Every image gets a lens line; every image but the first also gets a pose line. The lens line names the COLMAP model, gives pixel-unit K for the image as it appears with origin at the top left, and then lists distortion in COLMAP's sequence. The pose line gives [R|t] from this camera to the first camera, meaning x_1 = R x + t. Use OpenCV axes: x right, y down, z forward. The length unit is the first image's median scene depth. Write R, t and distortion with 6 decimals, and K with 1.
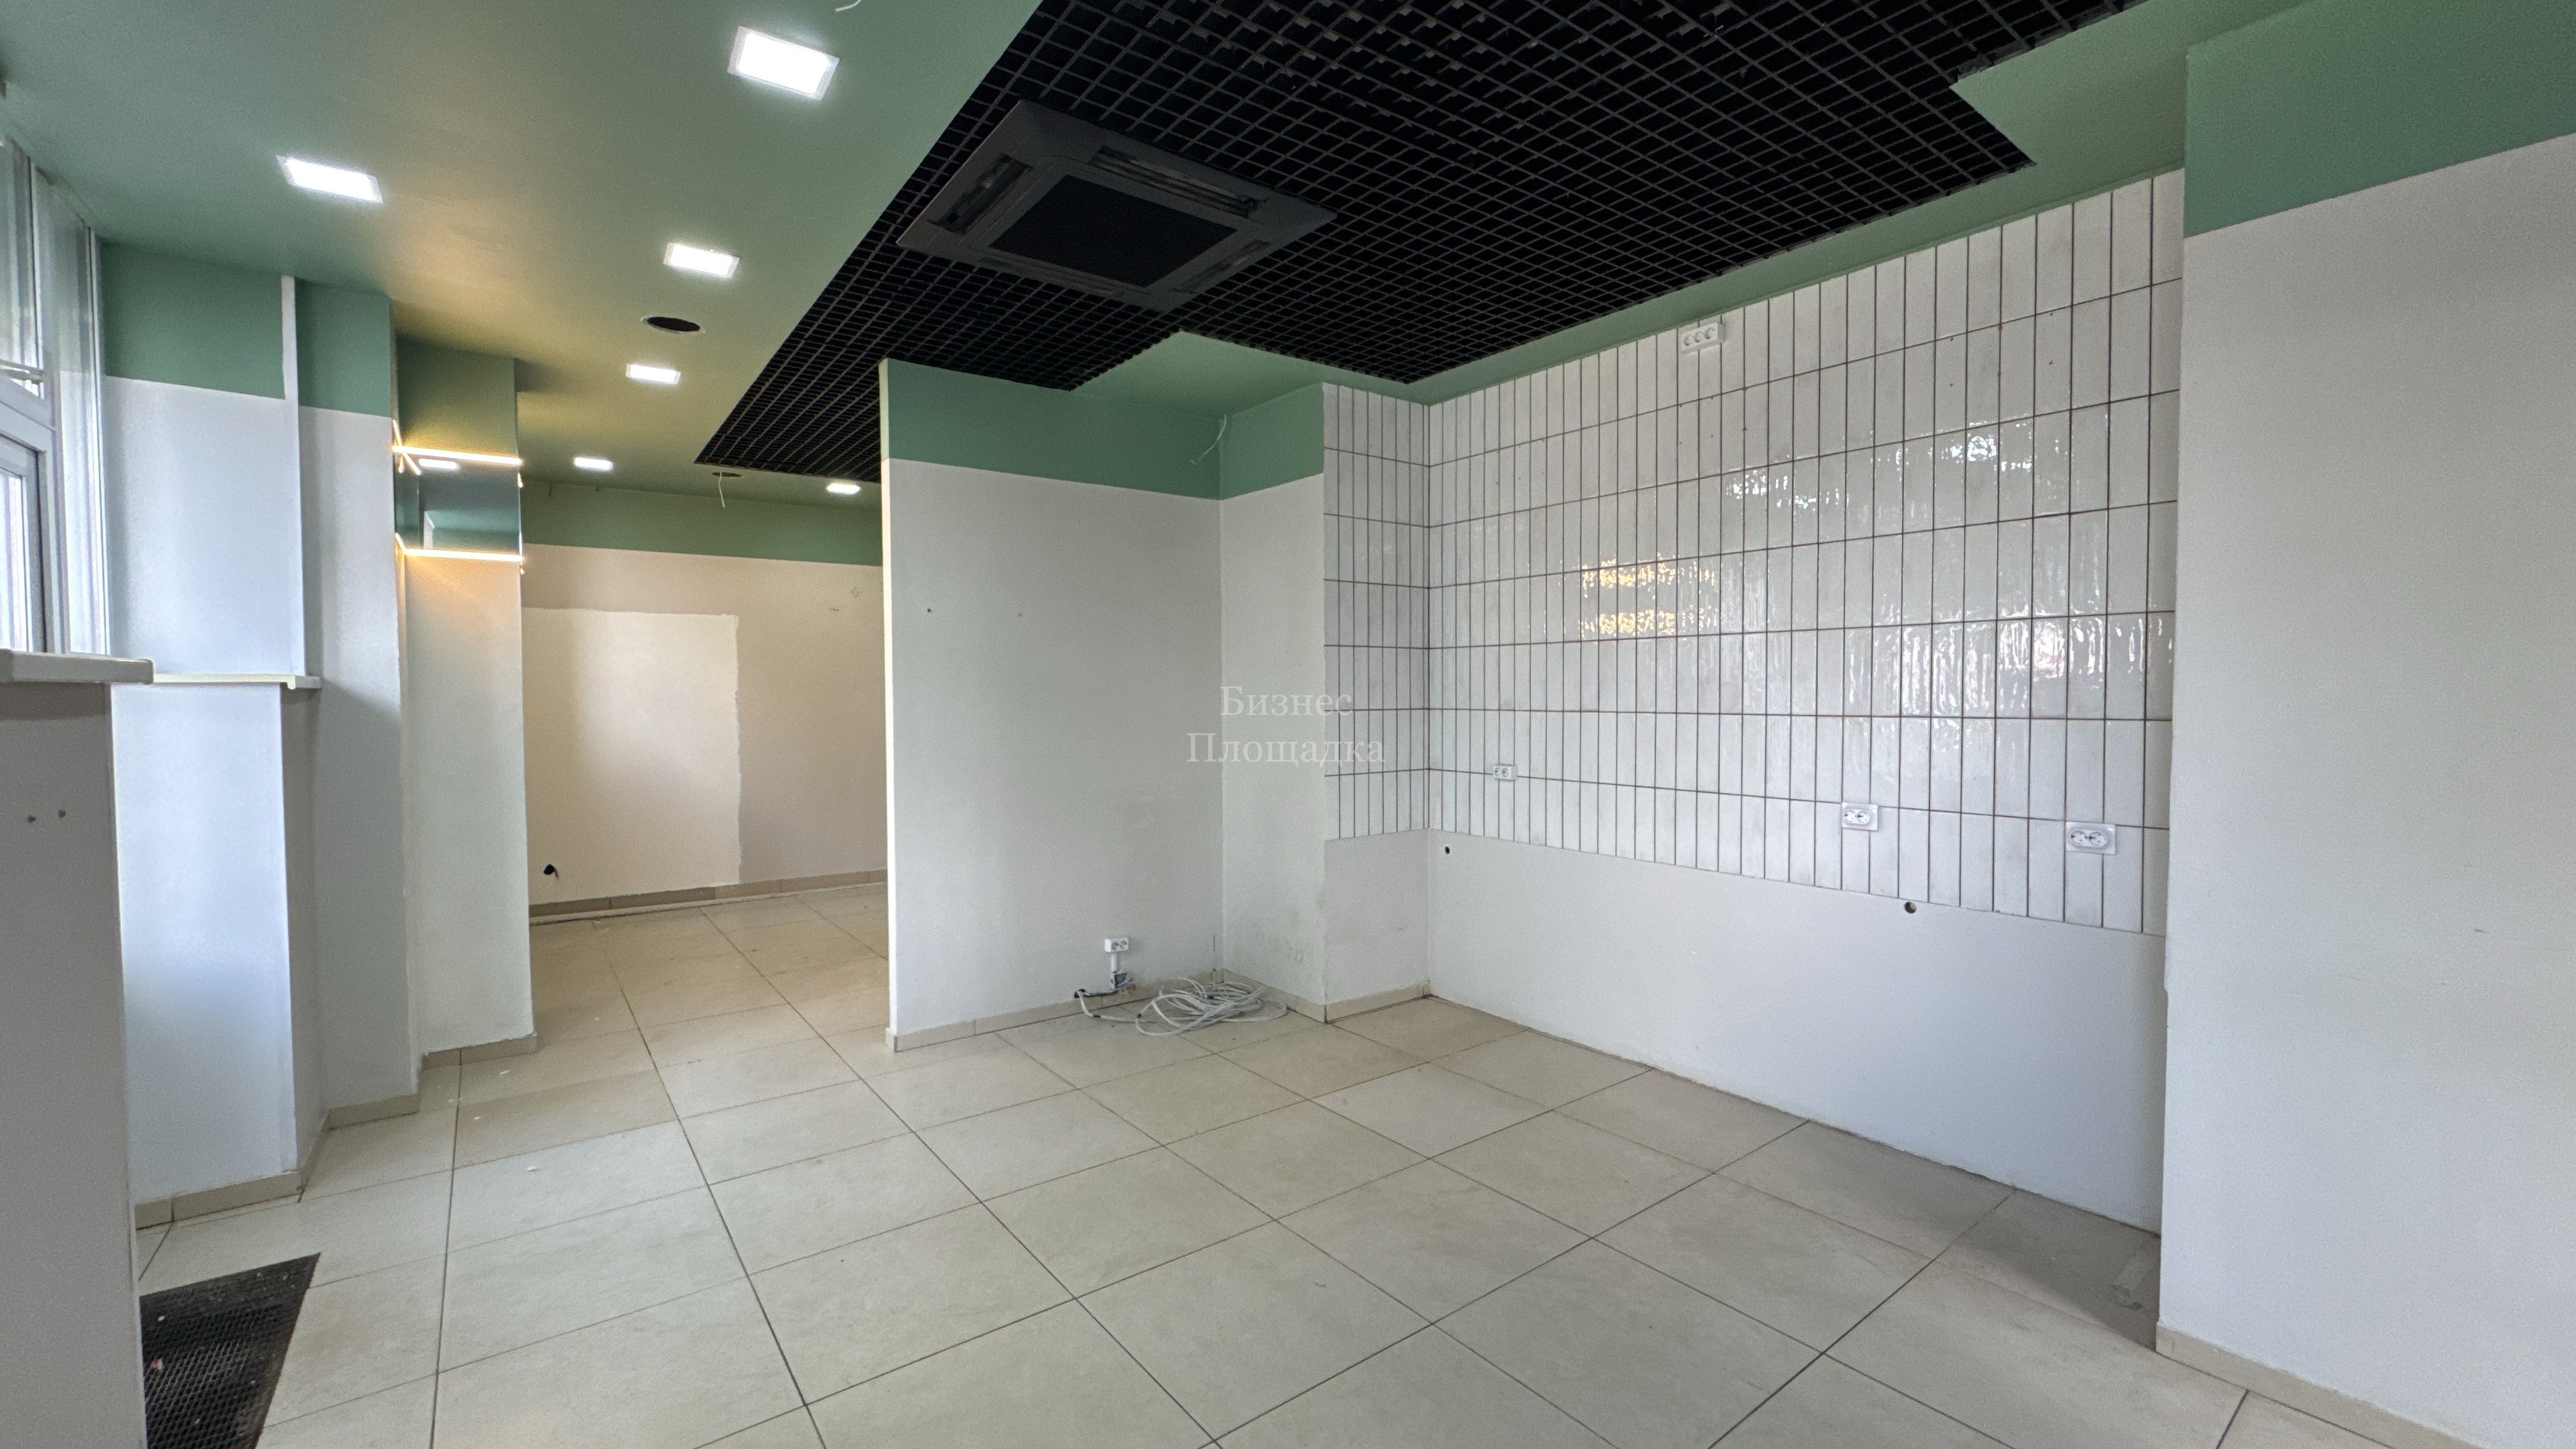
lens RADIAL K [[1027.4, 0, 1290.8], [0, 1027.4, 721.2], [0, 0, 1]] dist [-0.002523, 0.000138]
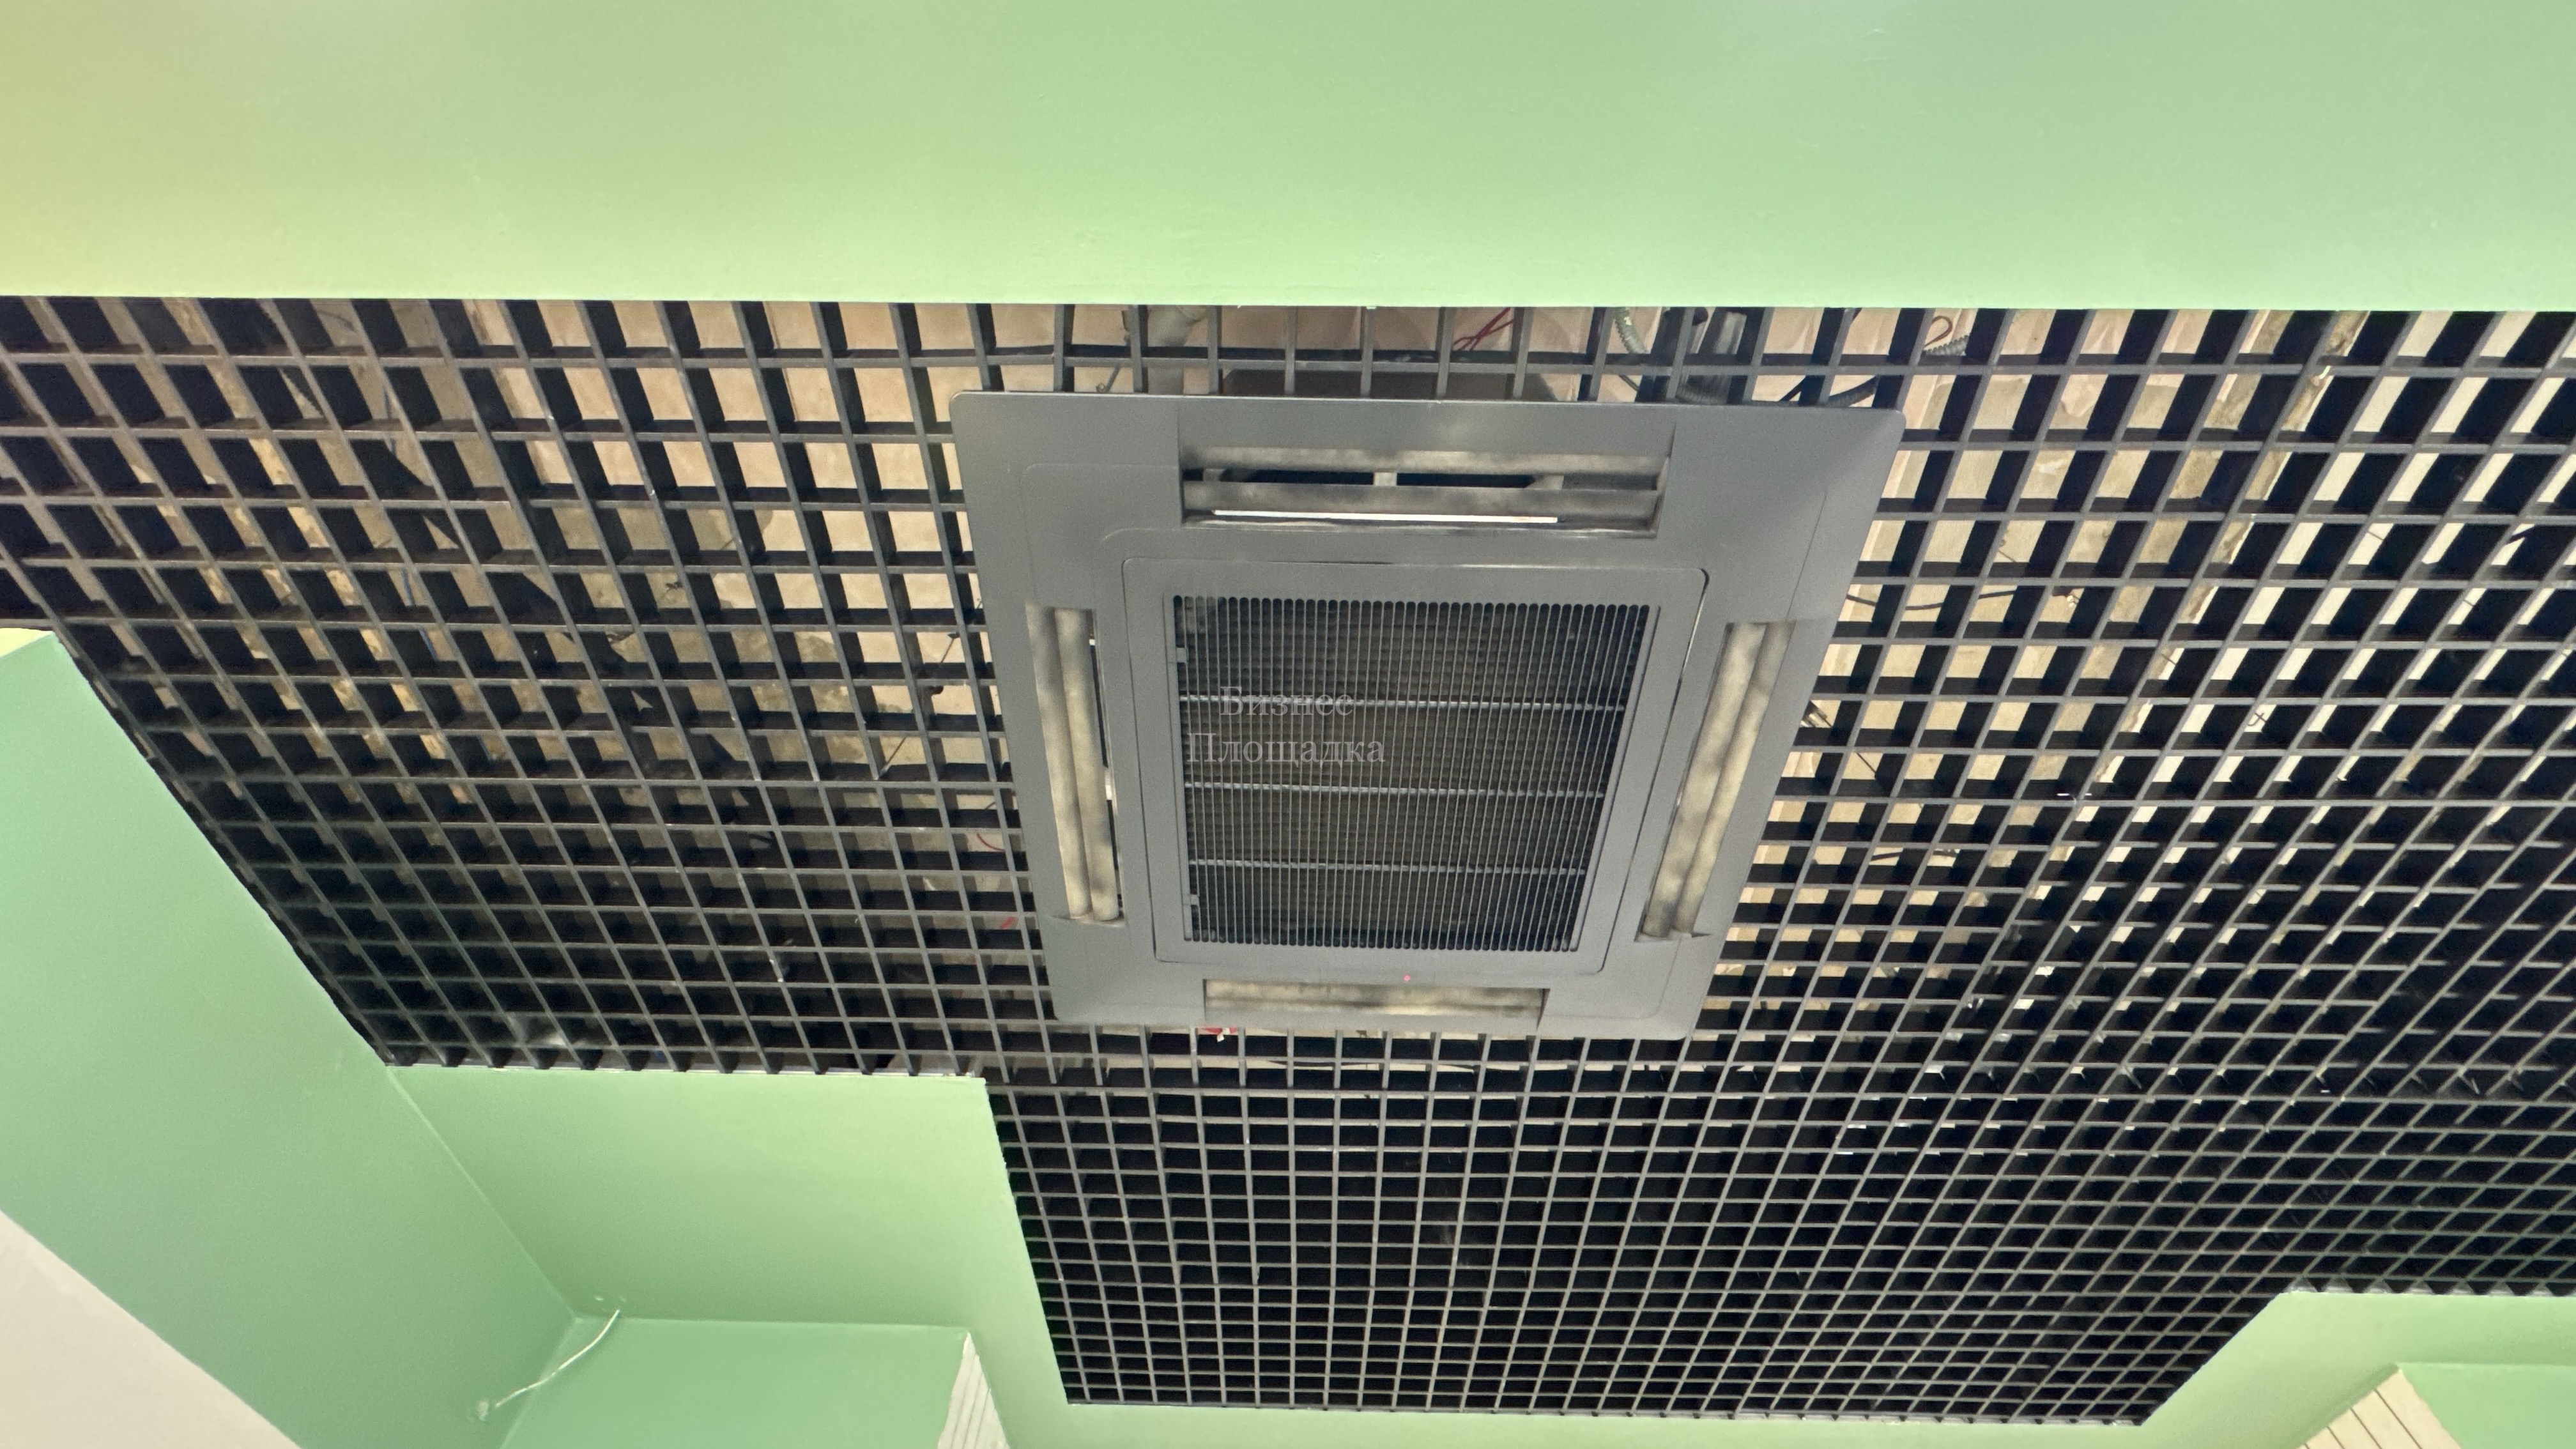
lens RADIAL K [[1071.7, 0, 1297.1], [0, 1071.7, 735.7], [0, 0, 1]] dist [-0.000921, -0.000020]
pose [[0.592239, 0.662067, 0.459261, -0.294546], [0.005797, 0.566455, -0.824072, -0.084829], [-0.805742, 0.490710, 0.331639, 0.610666]]
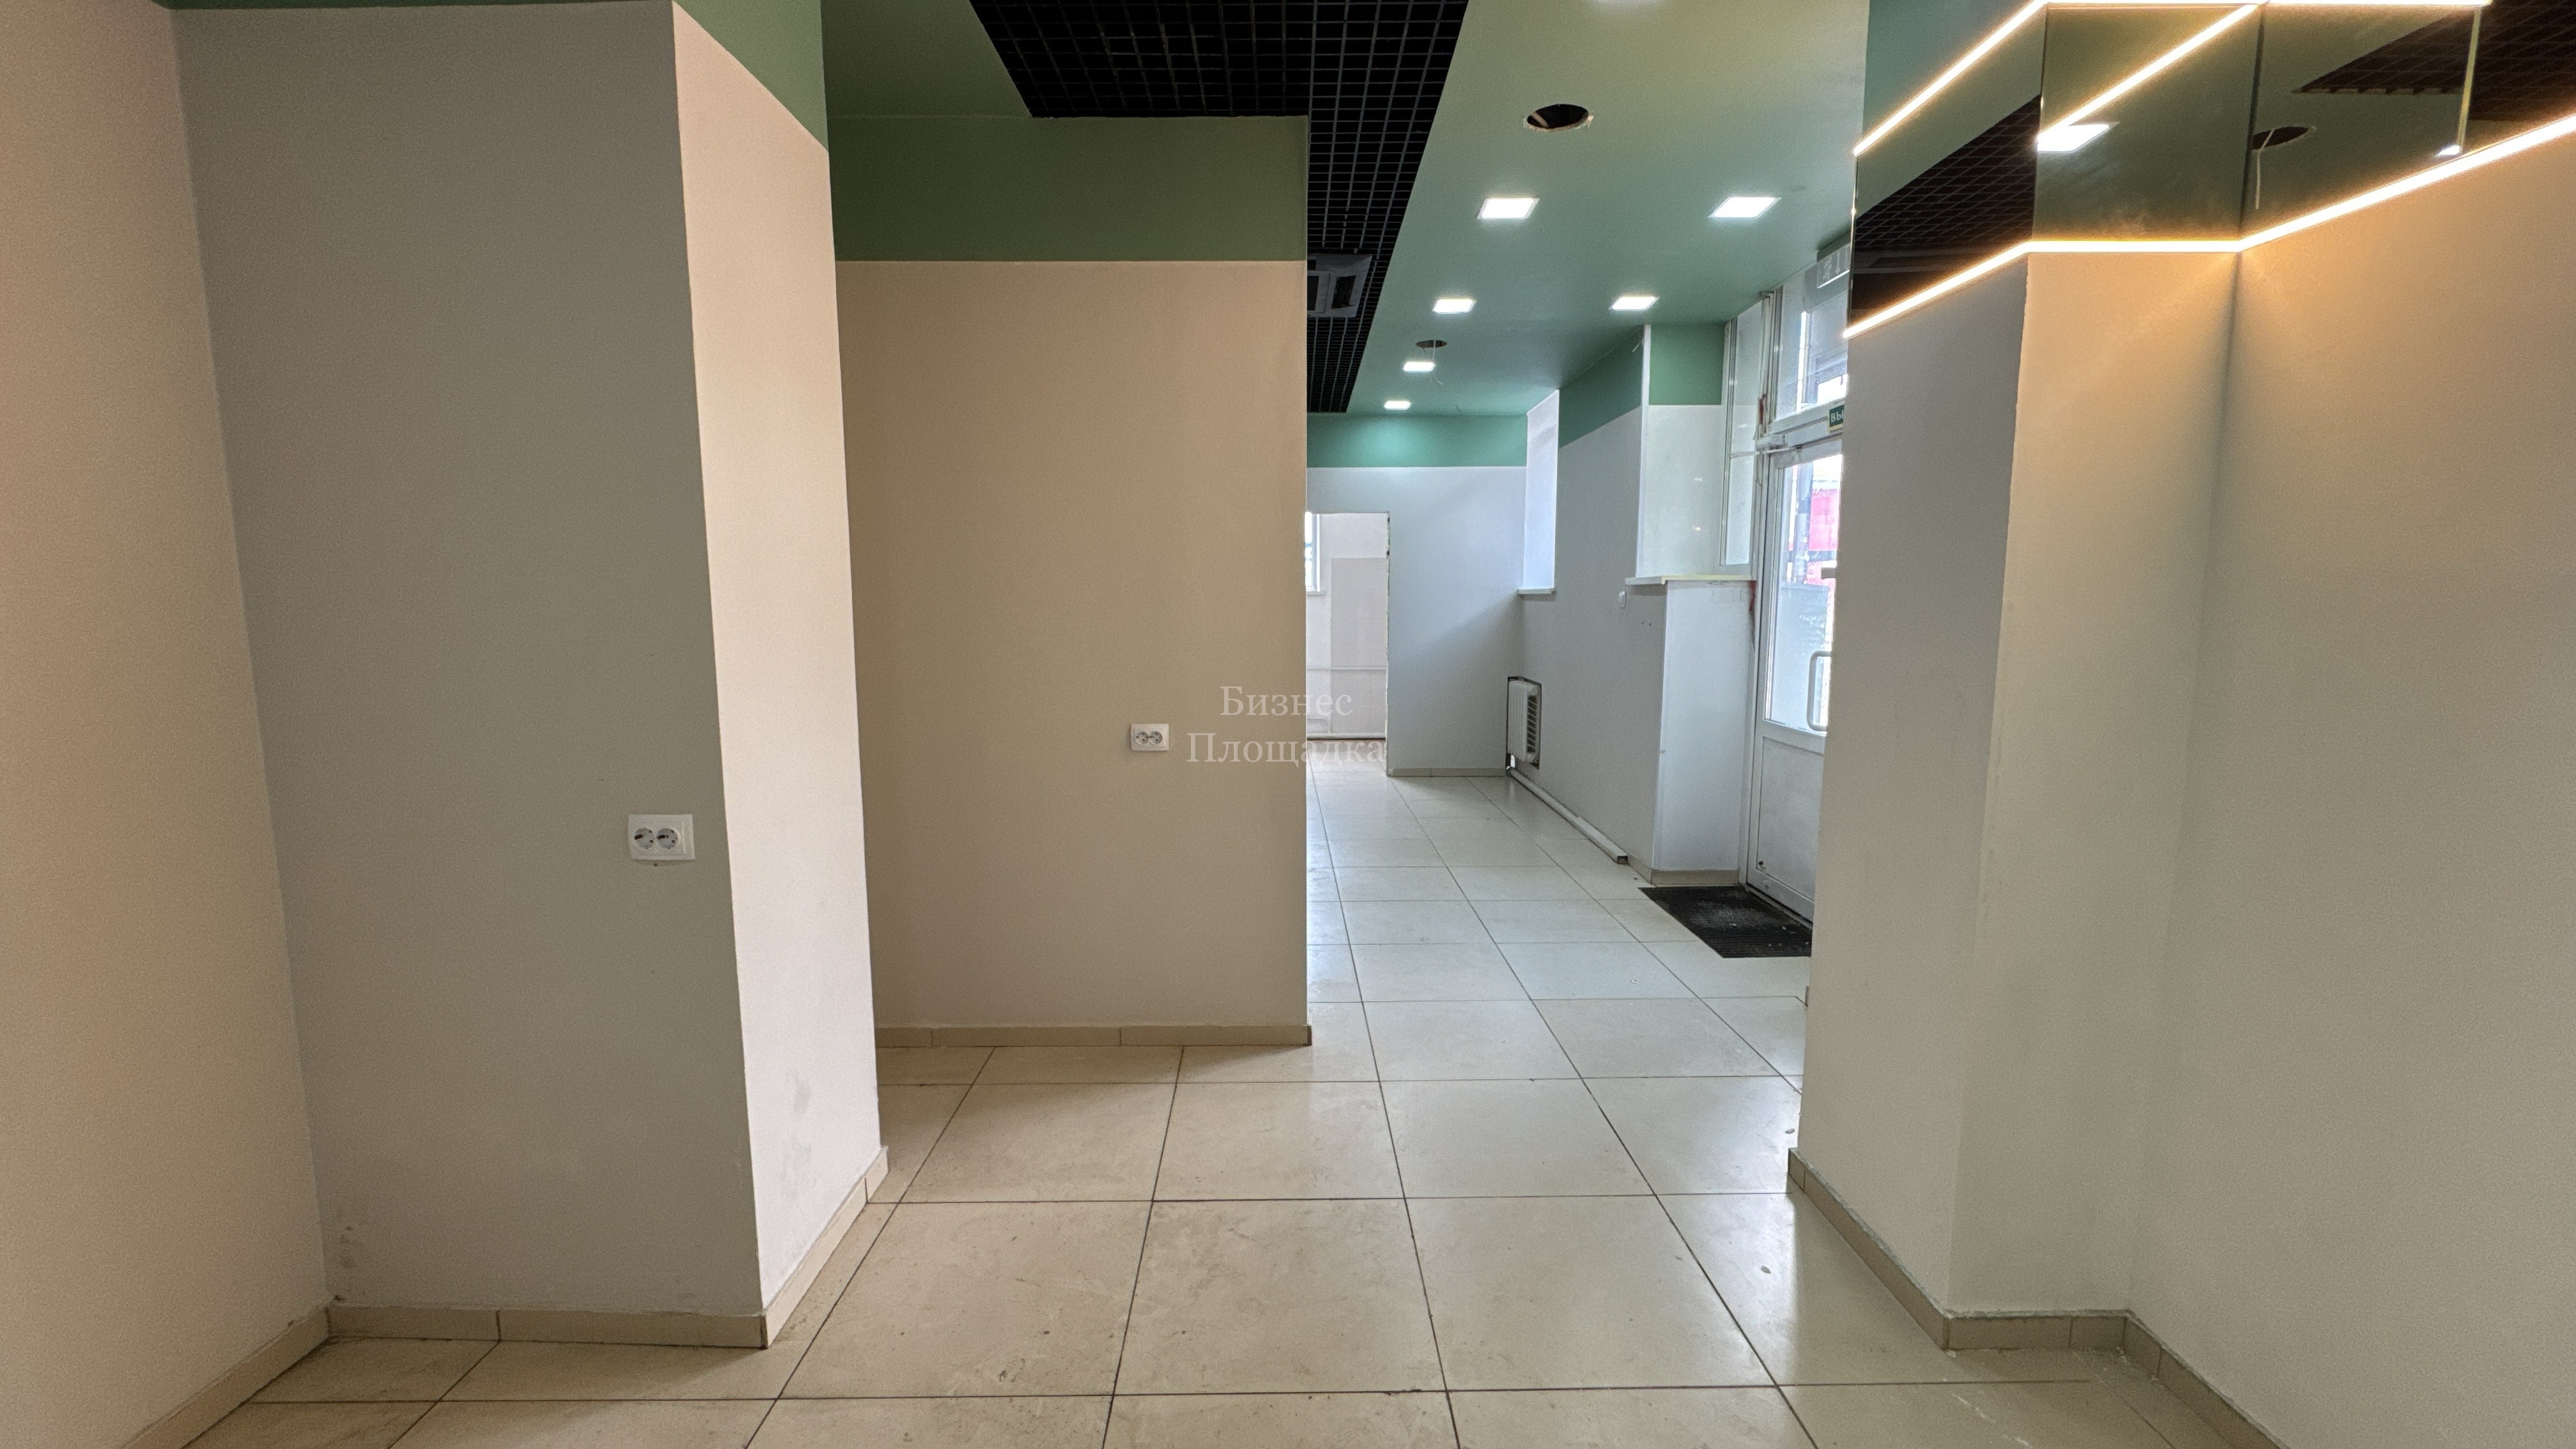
lens RADIAL K [[1029.9, 0, 1294.7], [0, 1029.9, 719.8], [0, 0, 1]] dist [-0.002473, -0.000240]
pose [[-0.801975, -0.066866, 0.593603, -0.822596], [0.020725, 0.990003, 0.139518, -0.033784], [-0.596998, 0.124192, -0.792572, 1.583170]]
